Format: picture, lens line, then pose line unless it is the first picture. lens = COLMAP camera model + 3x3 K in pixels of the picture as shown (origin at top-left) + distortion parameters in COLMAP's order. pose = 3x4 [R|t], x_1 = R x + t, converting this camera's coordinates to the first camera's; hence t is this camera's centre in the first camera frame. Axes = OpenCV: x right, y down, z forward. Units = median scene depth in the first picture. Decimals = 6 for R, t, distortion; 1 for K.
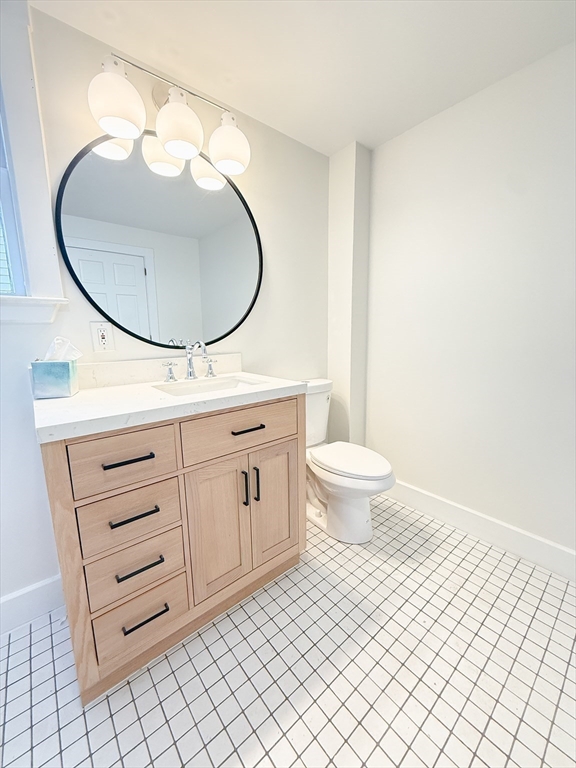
lens RADIAL K [[305.2, 0, 288.0], [0, 305.2, 382.4], [0, 0, 1]] dist [-0.003268, -0.000144]
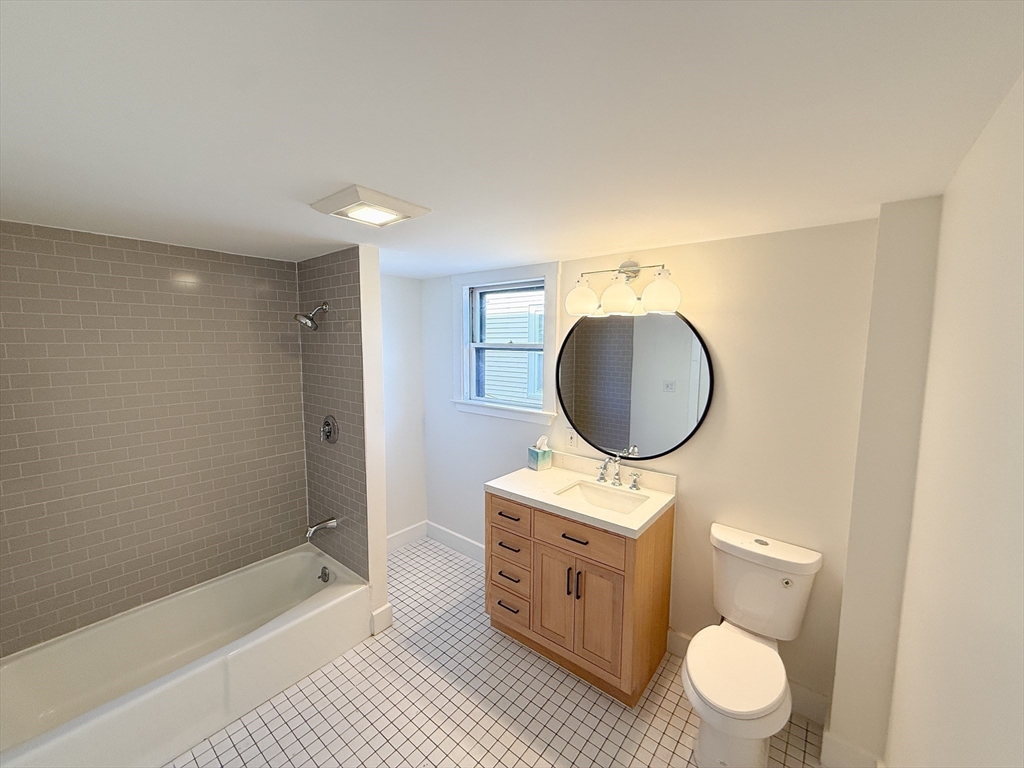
lens RADIAL K [[406.9, 0, 511.2], [0, 406.9, 383.5], [0, 0, 1]] dist [-0.003268, -0.000144]
pose [[0.184067, 0.114188, -0.976258, 1.529371], [-0.170013, 0.981957, 0.082800, -0.632094], [0.968099, 0.150736, 0.200160, 0.308586]]
